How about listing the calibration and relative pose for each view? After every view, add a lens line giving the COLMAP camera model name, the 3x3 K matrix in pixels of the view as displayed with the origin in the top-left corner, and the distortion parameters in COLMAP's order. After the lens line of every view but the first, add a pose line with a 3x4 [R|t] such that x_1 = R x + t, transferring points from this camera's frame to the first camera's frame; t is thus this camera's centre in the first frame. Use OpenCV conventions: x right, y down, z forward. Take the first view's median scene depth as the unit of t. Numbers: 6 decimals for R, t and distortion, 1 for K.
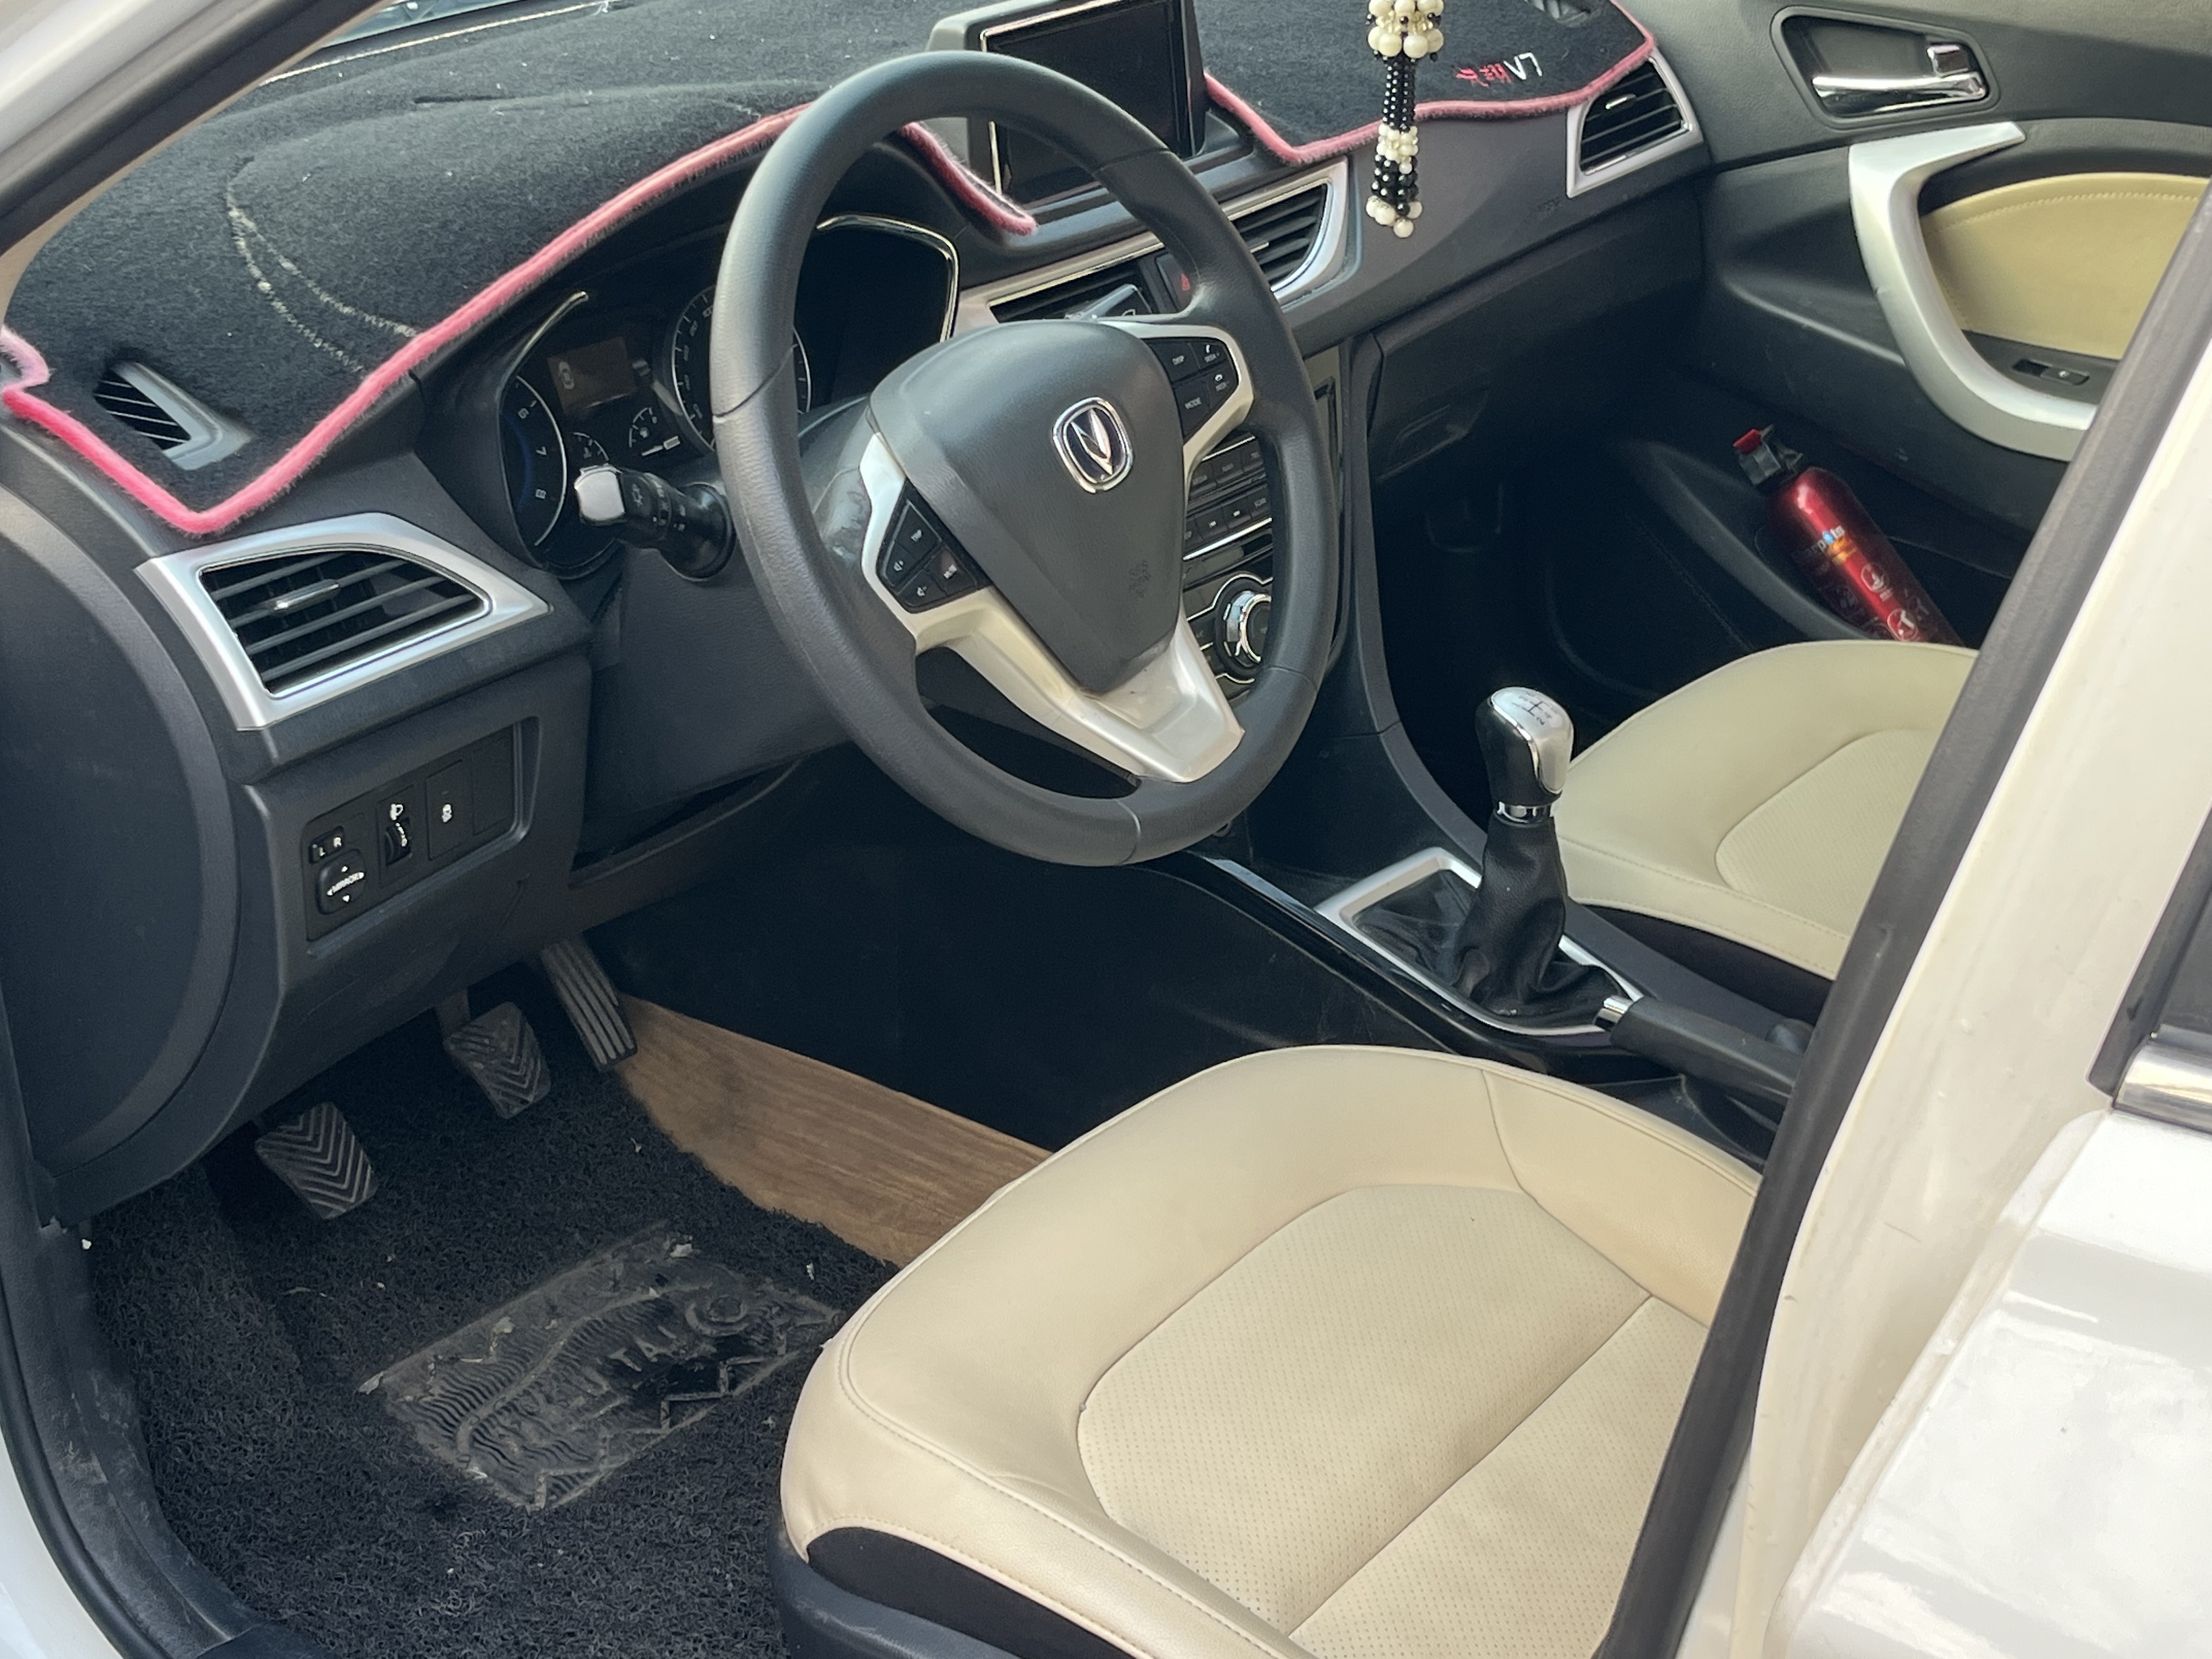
lens RADIAL K [[3112.6, 0, 1106.0], [0, 3112.6, 829.5], [0, 0, 1]] dist [0.215389, -0.912104]
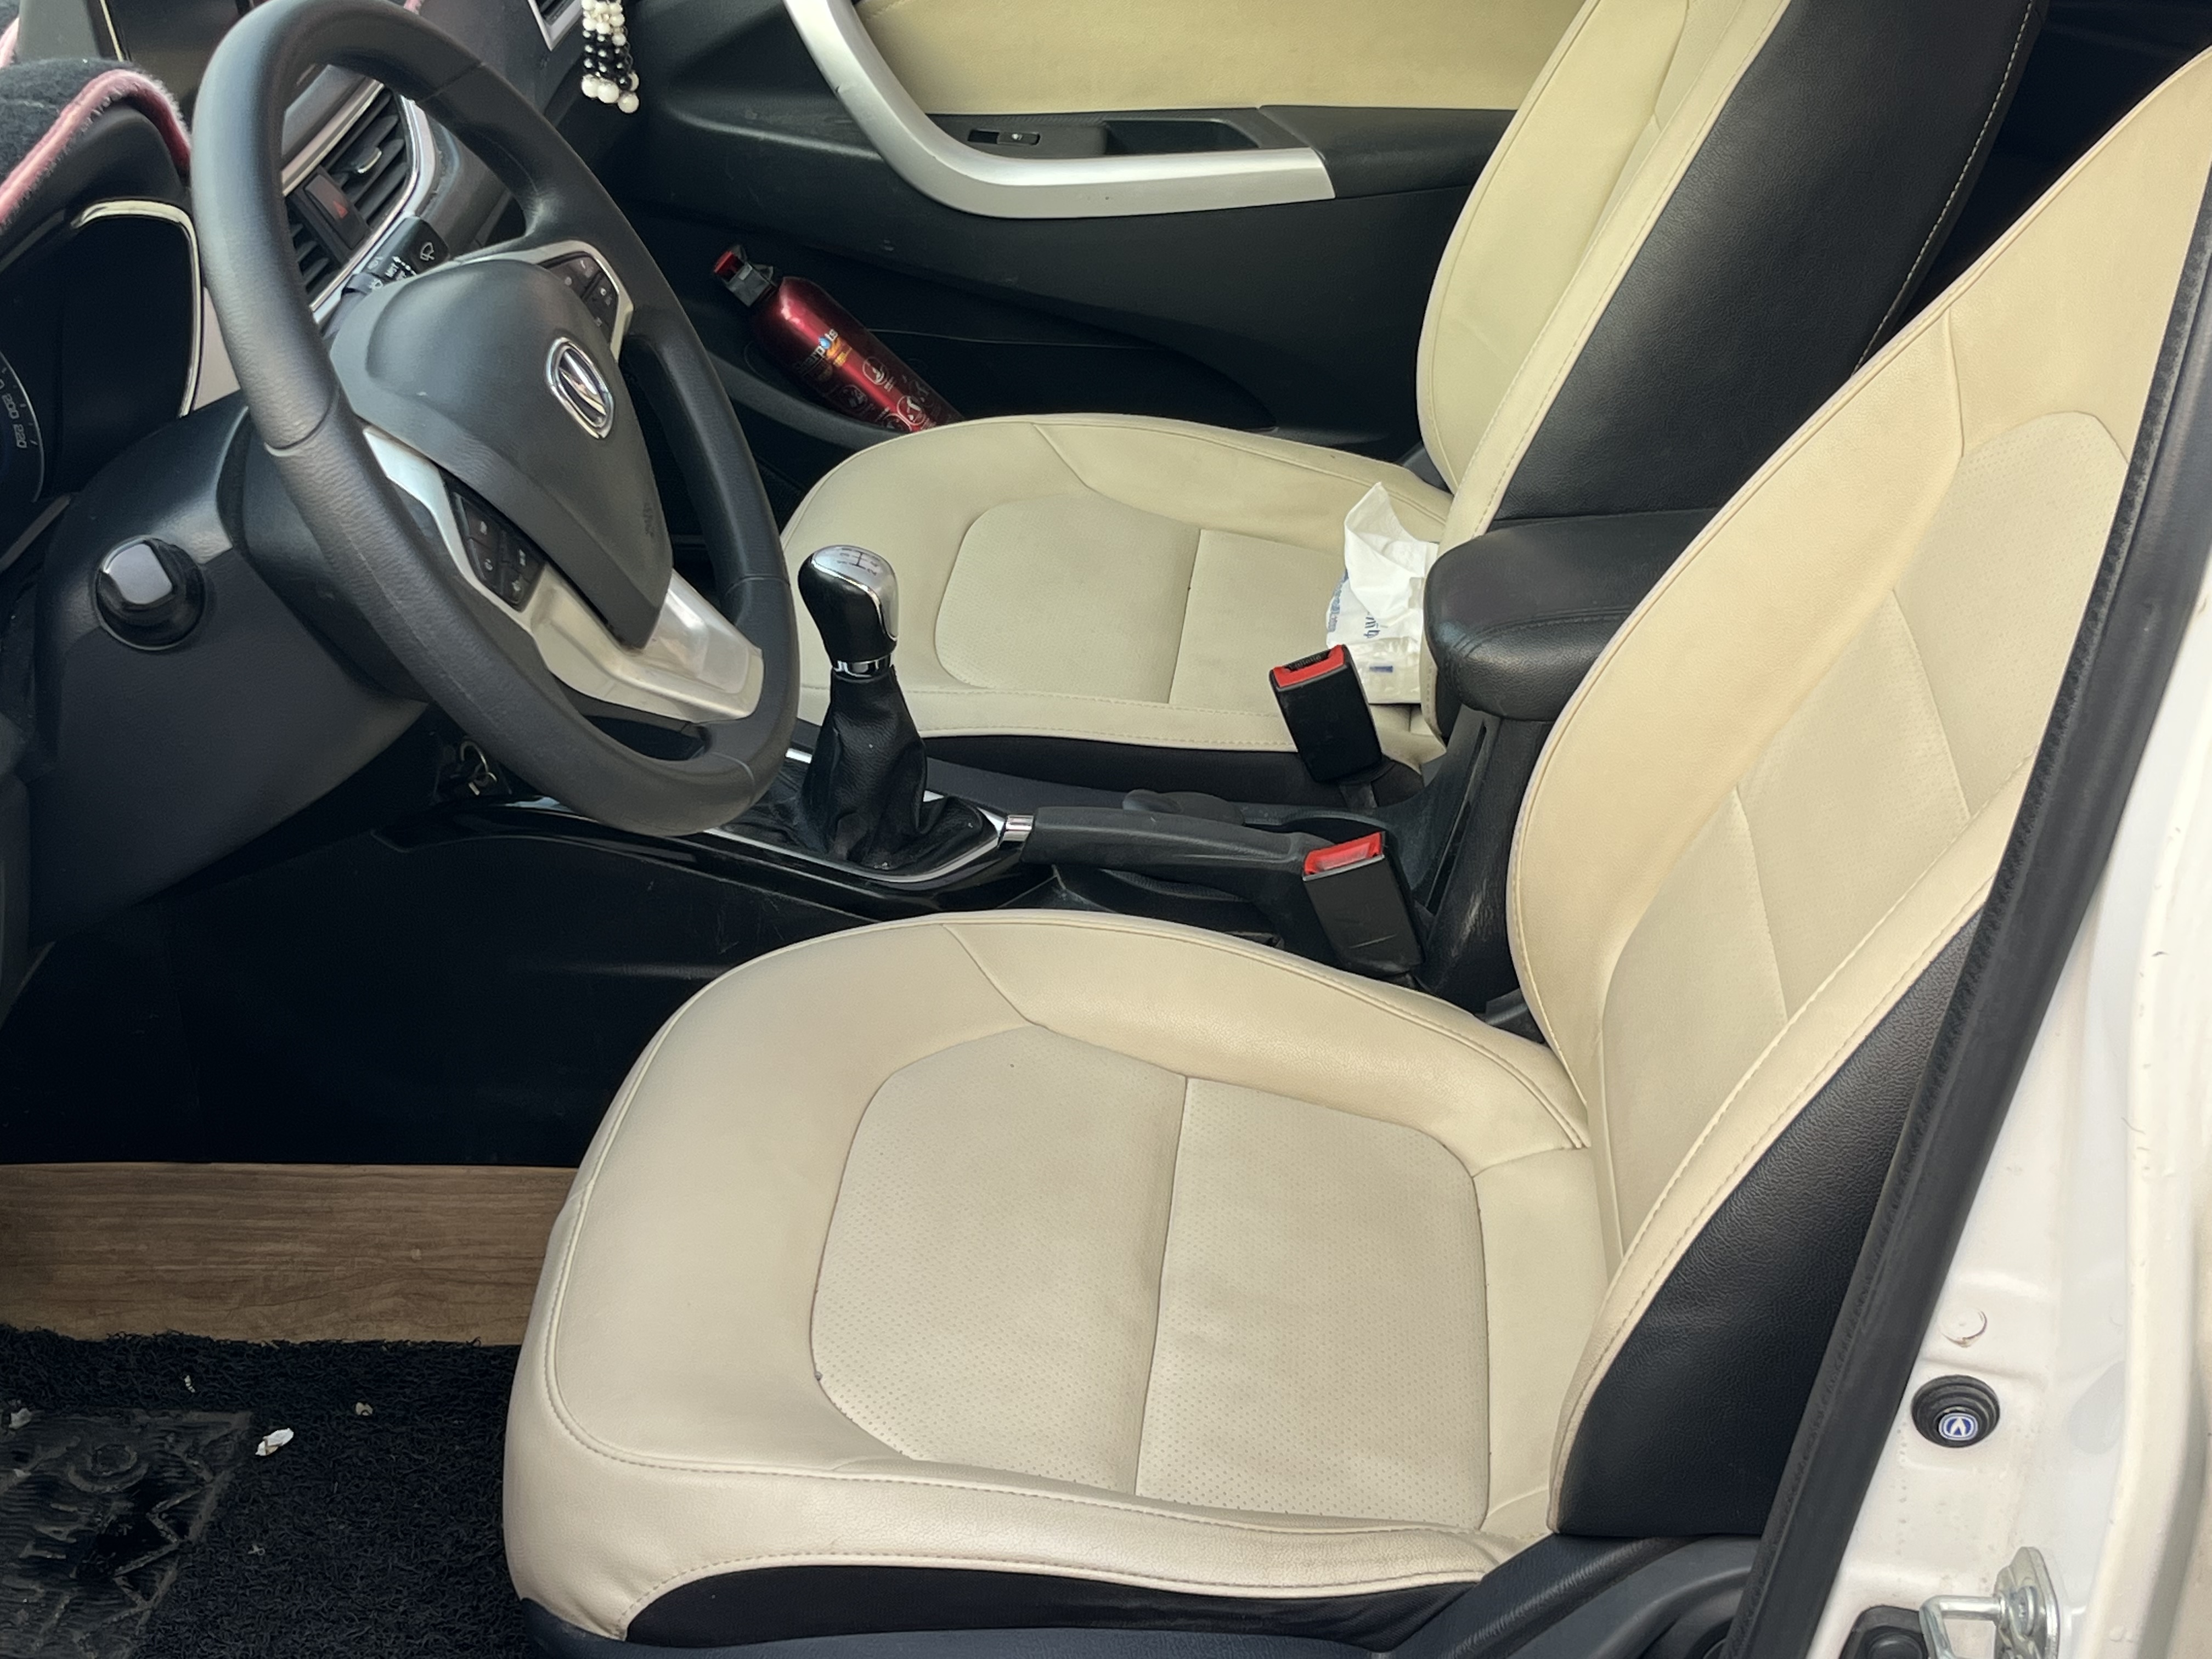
lens RADIAL K [[3112.0, 0, 1106.0], [0, 3112.0, 829.5], [0, 0, 1]] dist [0.185339, -0.489603]
pose [[0.853539, -0.292148, 0.431417, -0.219961], [0.267979, 0.956249, 0.117370, -0.047110], [-0.446832, 0.015431, 0.894485, 0.076716]]
